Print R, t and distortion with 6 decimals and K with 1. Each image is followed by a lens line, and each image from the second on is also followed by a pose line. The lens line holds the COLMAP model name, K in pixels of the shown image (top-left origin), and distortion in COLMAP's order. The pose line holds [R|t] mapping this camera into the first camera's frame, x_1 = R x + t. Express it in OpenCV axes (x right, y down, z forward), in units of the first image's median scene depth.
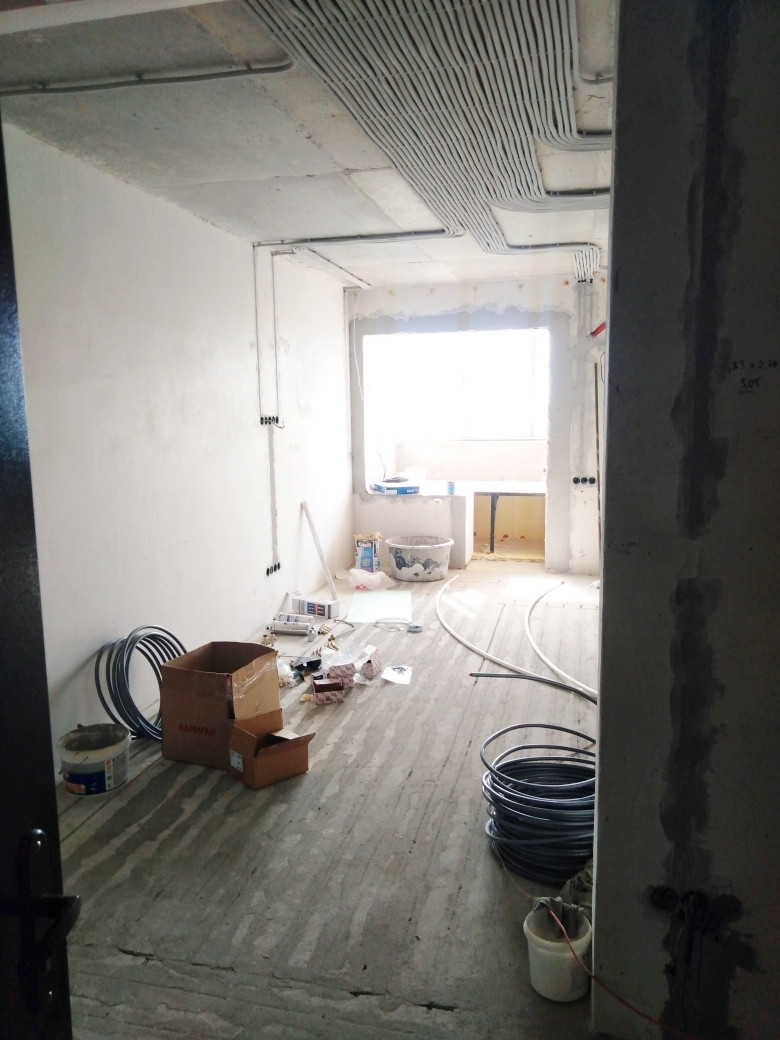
lens RADIAL K [[776.3, 0, 386.6], [0, 776.3, 515.9], [0, 0, 1]] dist [0.042604, -0.036988]
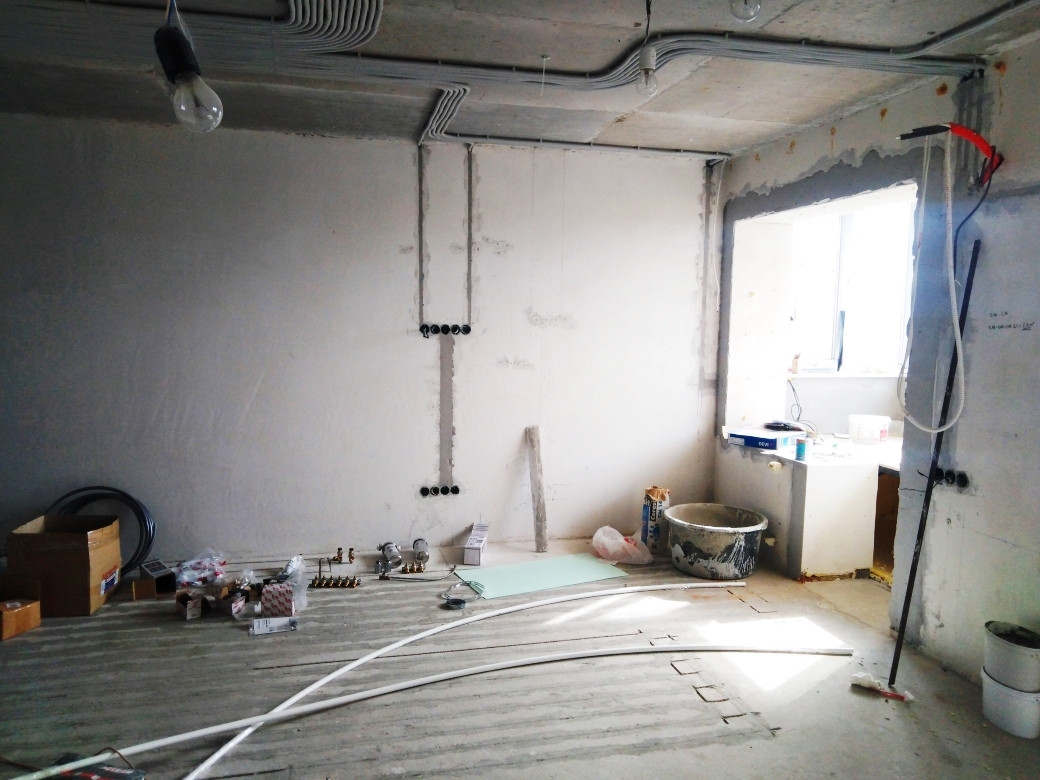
lens RADIAL K [[776.3, 0, 516.6], [0, 776.3, 394.2], [0, 0, 1]] dist [0.042604, -0.036988]
pose [[0.461179, 0.111513, -0.880272, 0.580315], [-0.142555, 0.988496, 0.050538, -0.087031], [0.875781, 0.102181, 0.471770, 0.534564]]
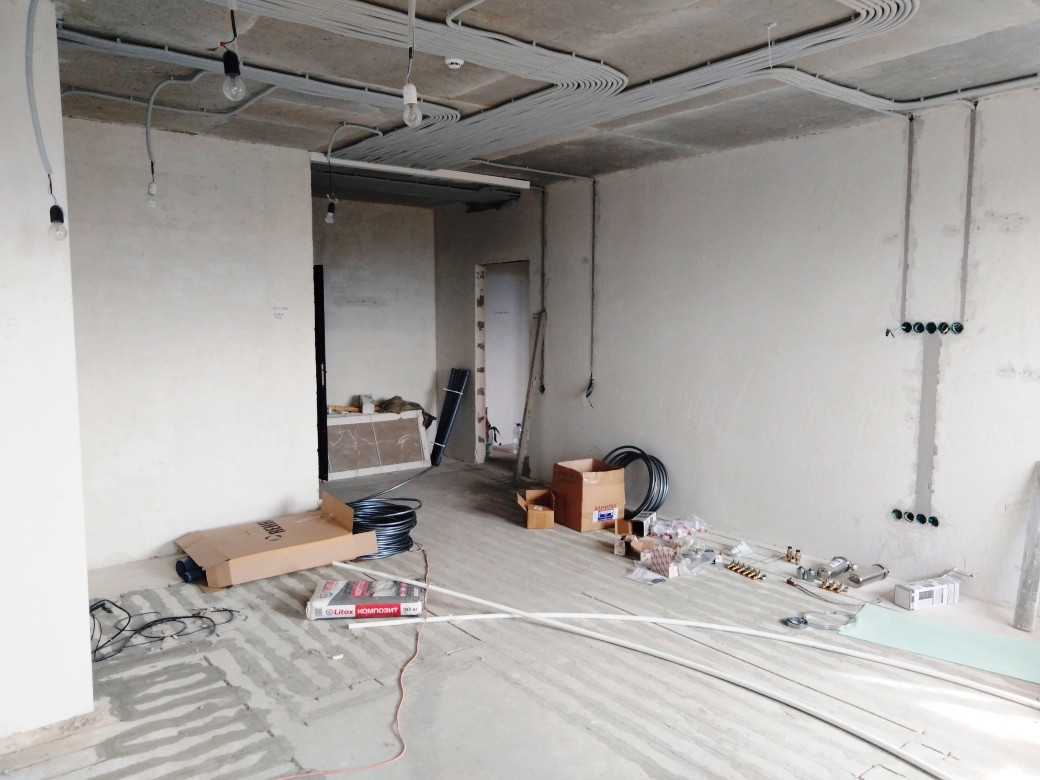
lens RADIAL K [[776.3, 0, 516.1], [0, 776.3, 387.1], [0, 0, 1]] dist [0.042604, -0.036988]
pose [[-0.616054, 0.086688, -0.782919, 0.592539], [-0.102303, 0.976702, 0.188644, -0.140211], [0.781032, 0.196310, -0.592833, 0.948328]]
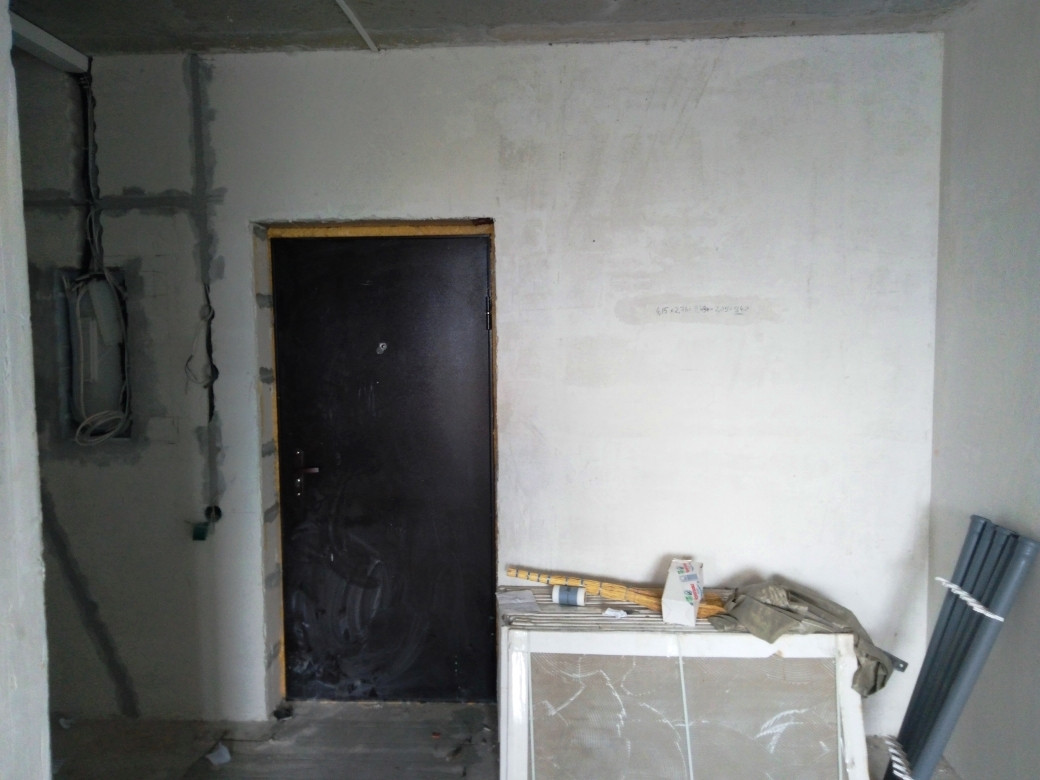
lens RADIAL K [[776.3, 0, 510.9], [0, 776.3, 384.0], [0, 0, 1]] dist [0.042604, -0.036988]
pose [[-0.982361, 0.034861, -0.183717, -0.003582], [-0.003838, 0.978502, 0.206200, -0.070768], [0.186956, 0.203268, -0.961109, 0.461541]]
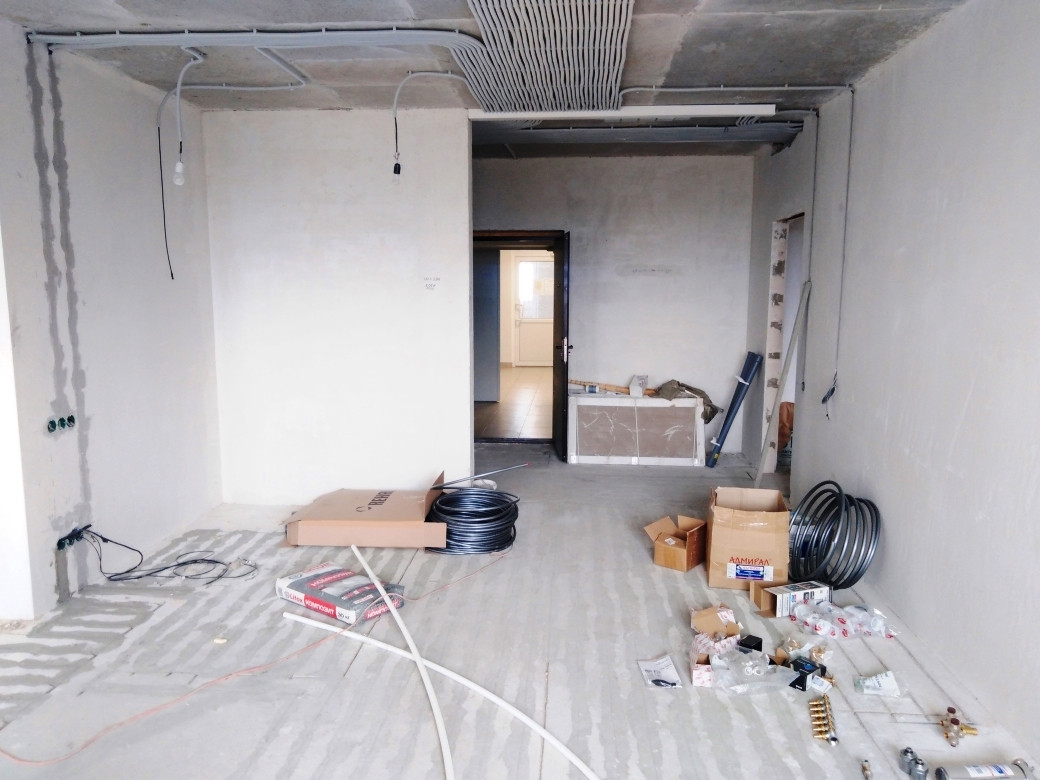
lens RADIAL K [[776.3, 0, 512.9], [0, 776.3, 385.8], [0, 0, 1]] dist [0.042604, -0.036988]
pose [[-0.986038, 0.031334, -0.163545, 0.165383], [-0.013812, 0.963362, 0.267849, -0.149127], [0.165946, 0.266368, -0.949479, 1.046676]]
